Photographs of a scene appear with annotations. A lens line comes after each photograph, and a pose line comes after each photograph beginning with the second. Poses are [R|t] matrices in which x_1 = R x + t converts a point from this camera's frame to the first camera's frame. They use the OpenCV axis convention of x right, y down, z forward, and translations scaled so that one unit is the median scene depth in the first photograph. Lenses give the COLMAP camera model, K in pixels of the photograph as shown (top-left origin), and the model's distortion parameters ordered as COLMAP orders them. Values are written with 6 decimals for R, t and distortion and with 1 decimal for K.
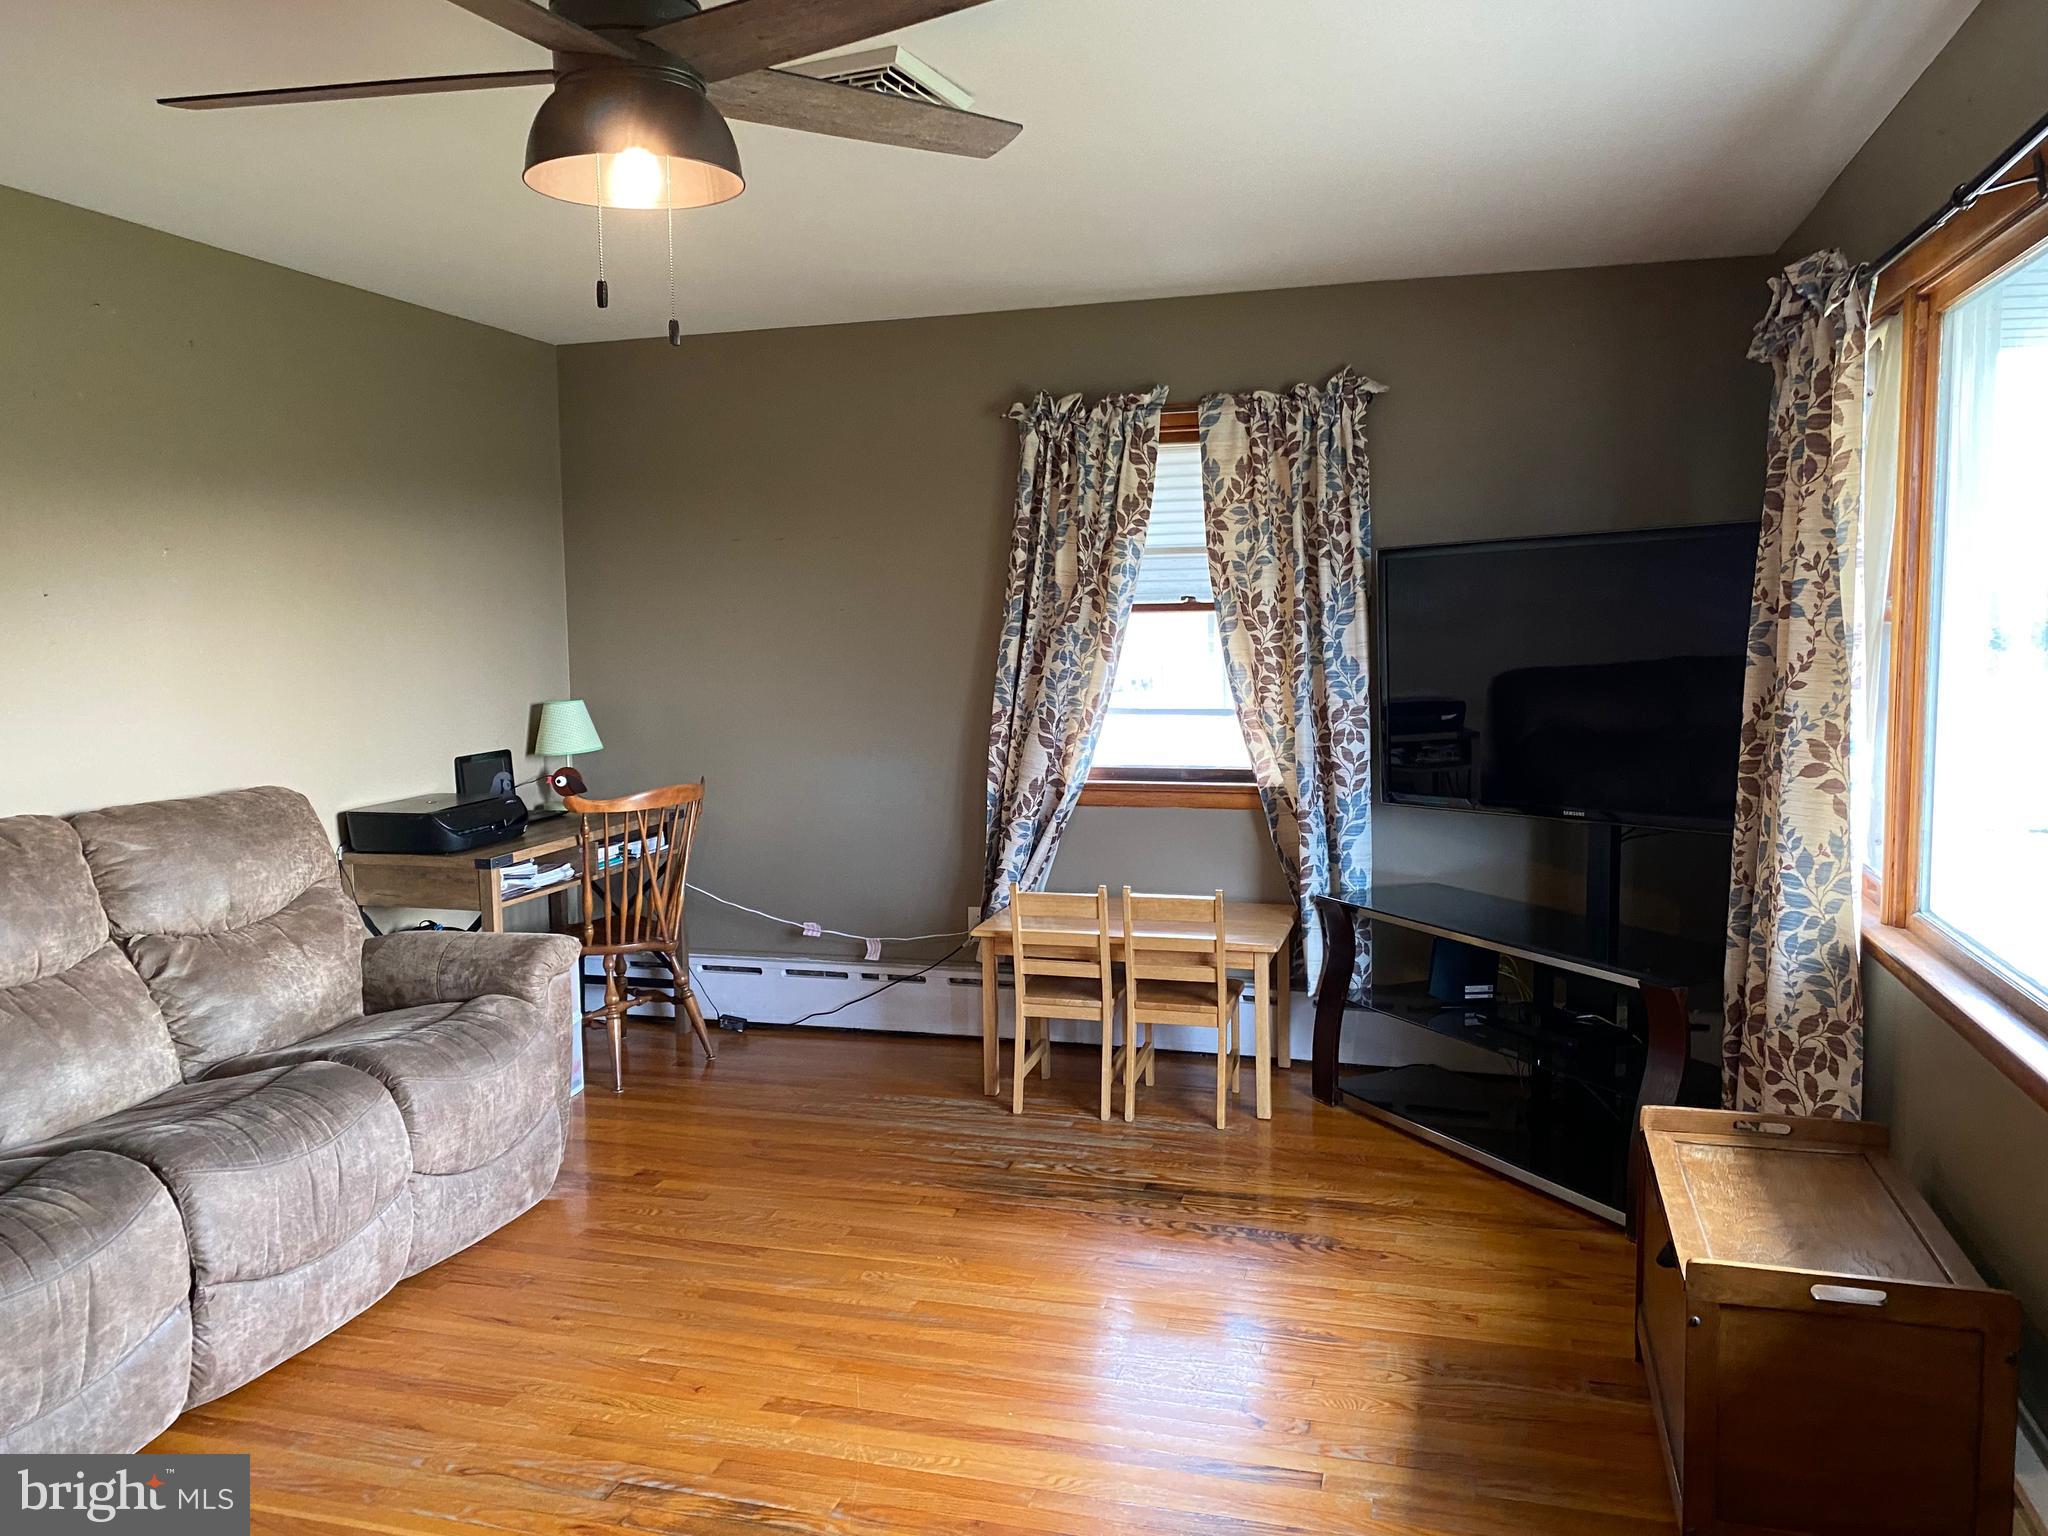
lens RADIAL K [[1556.1, 0, 1024.0], [0, 1556.1, 768.0], [0, 0, 1]] dist [0.162785, -0.185595]
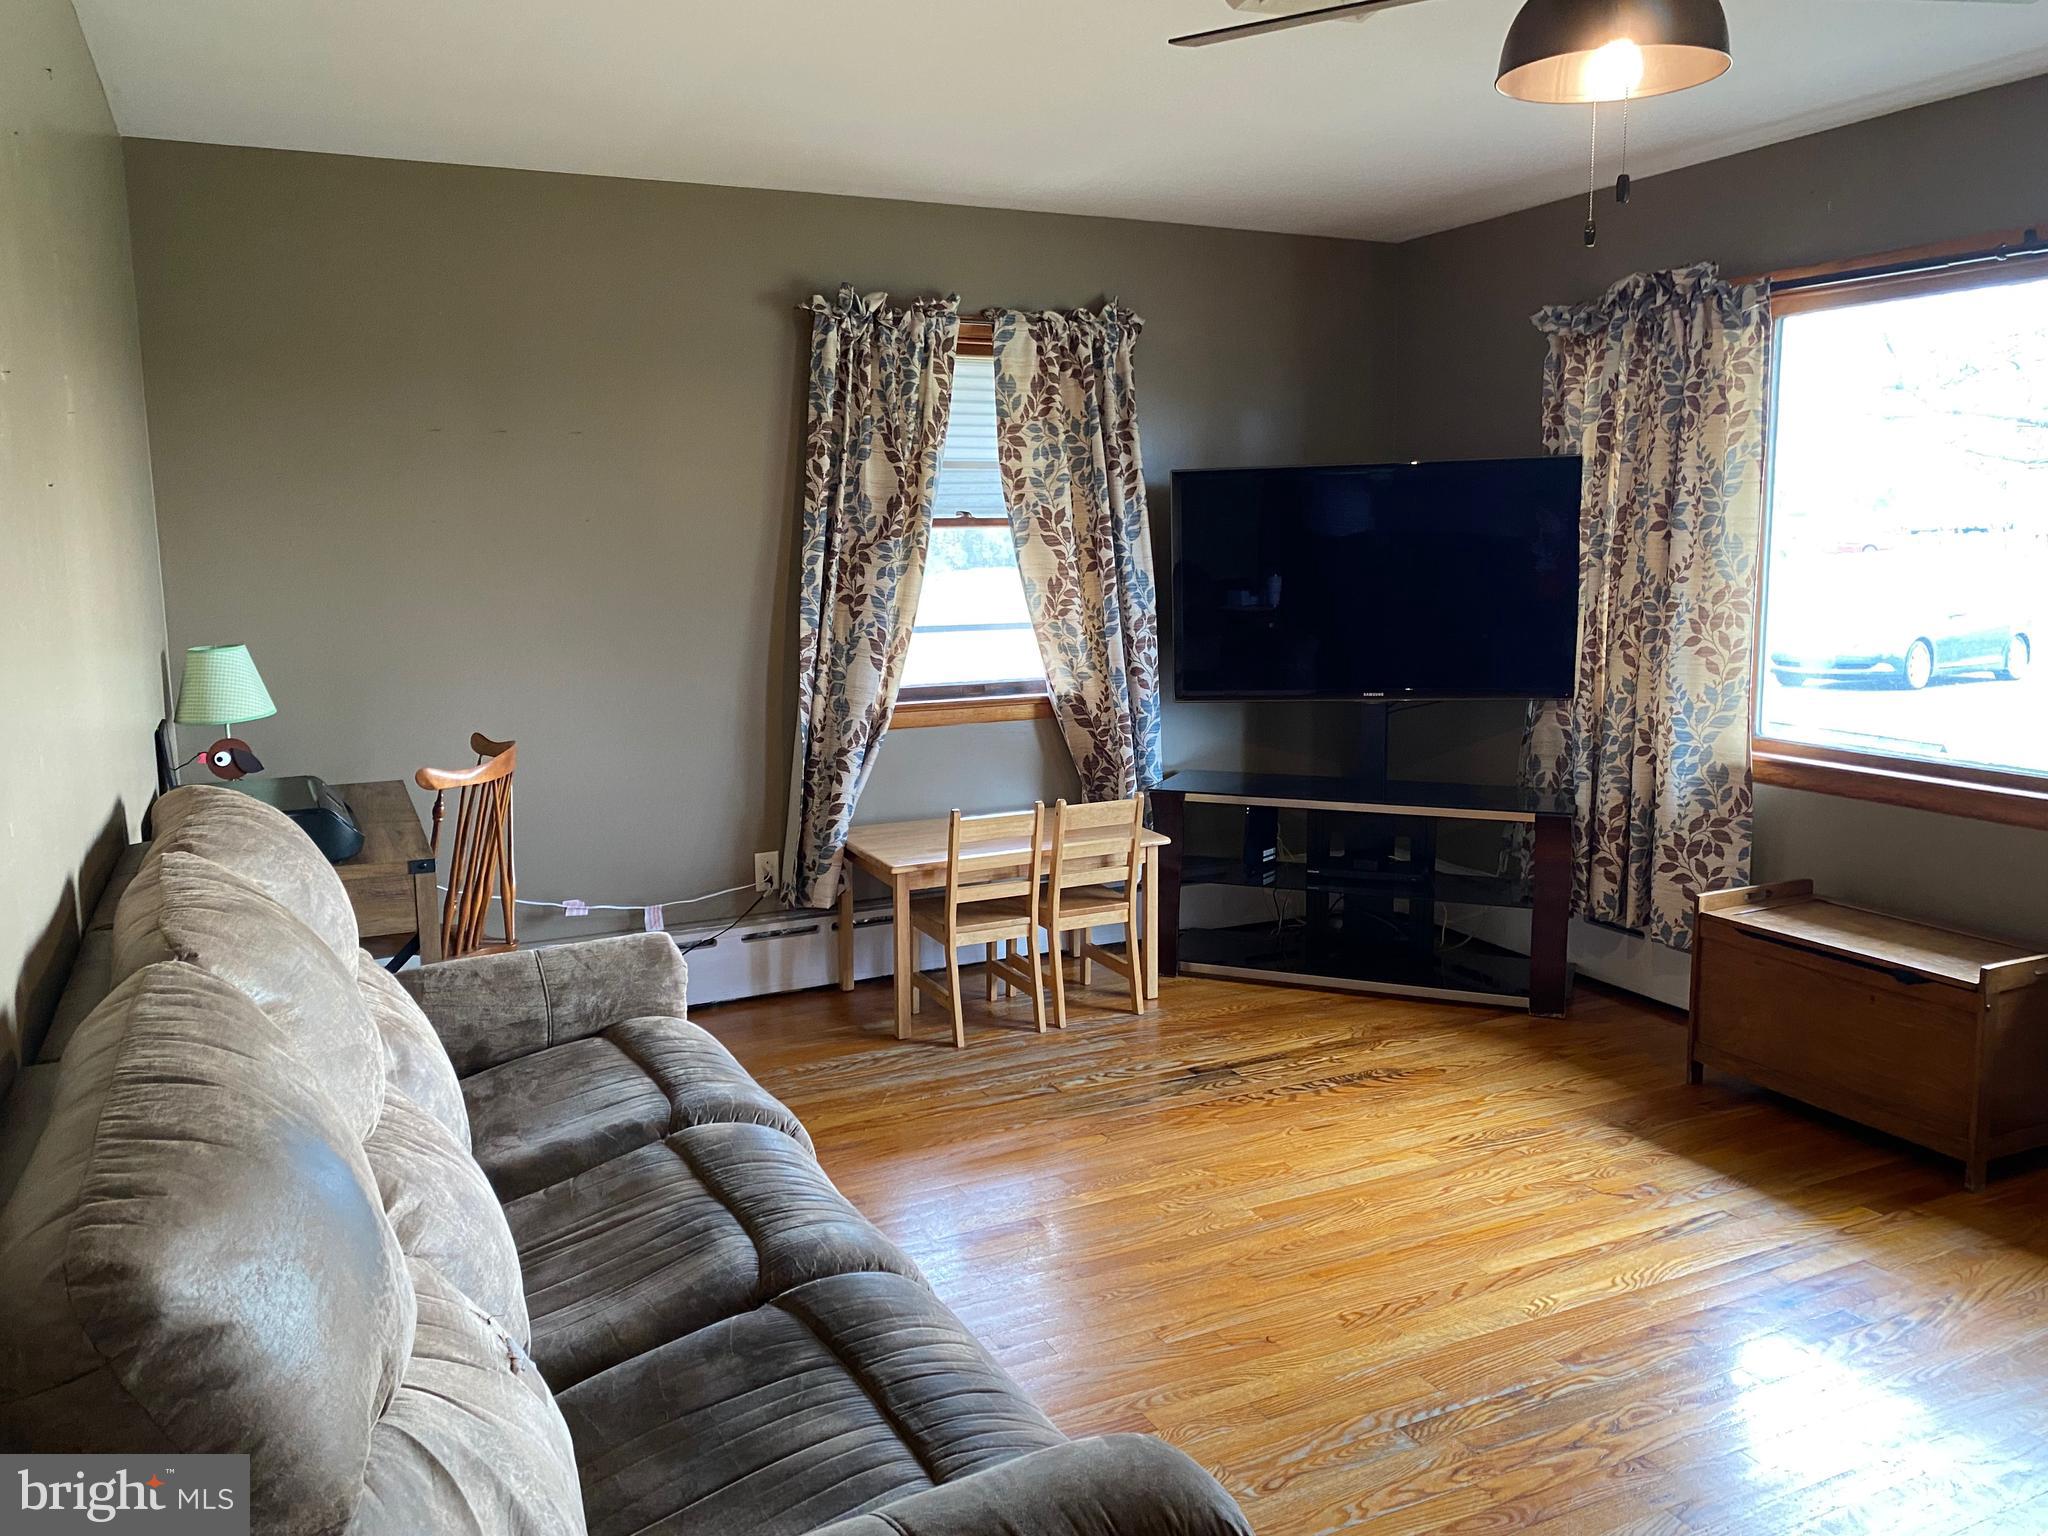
lens RADIAL K [[1557.8, 0, 1027.1], [0, 1557.8, 745.2], [0, 0, 1]] dist [0.198513, -0.322885]
pose [[0.737603, -0.089453, 0.669283, -0.583735], [0.065004, 0.995989, 0.061480, -0.021201], [-0.672098, -0.001842, 0.740460, 0.246409]]
